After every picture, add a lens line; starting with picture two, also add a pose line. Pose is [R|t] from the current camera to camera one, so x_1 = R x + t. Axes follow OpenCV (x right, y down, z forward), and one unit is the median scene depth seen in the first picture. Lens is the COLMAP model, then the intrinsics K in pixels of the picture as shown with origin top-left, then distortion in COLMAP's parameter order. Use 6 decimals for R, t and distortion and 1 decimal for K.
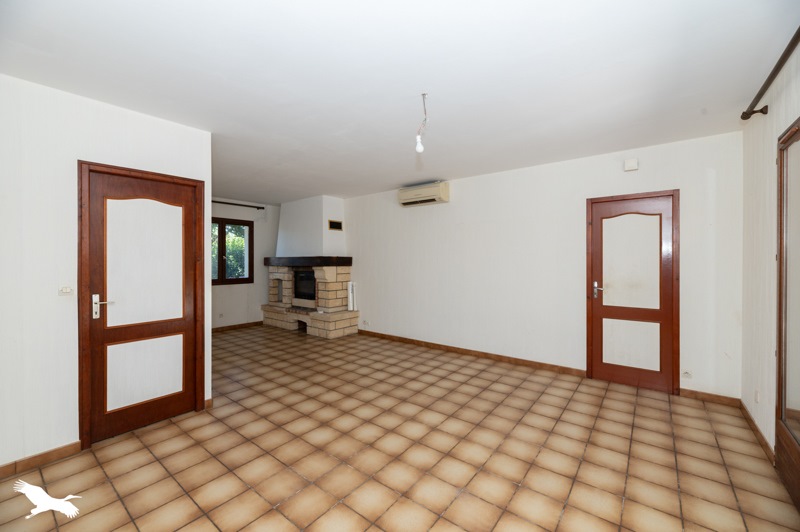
lens RADIAL K [[328.5, 0, 400.8], [0, 328.5, 261.2], [0, 0, 1]] dist [0.000139, 0.000021]
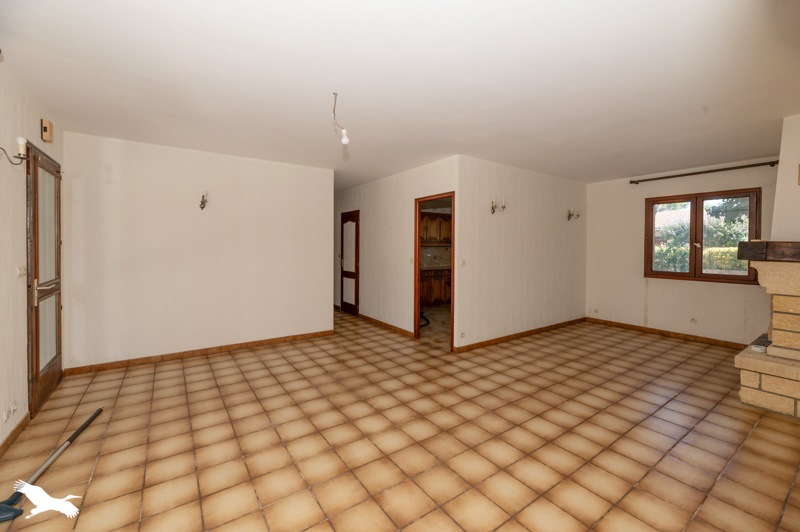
lens RADIAL K [[328.5, 0, 404.7], [0, 328.5, 250.4], [0, 0, 1]] dist [0.000139, 0.000021]
pose [[-0.287297, 0.009631, -0.957793, 0.760719], [-0.009855, 0.999867, 0.013010, -0.005996], [0.957791, 0.013177, -0.287164, 1.115190]]
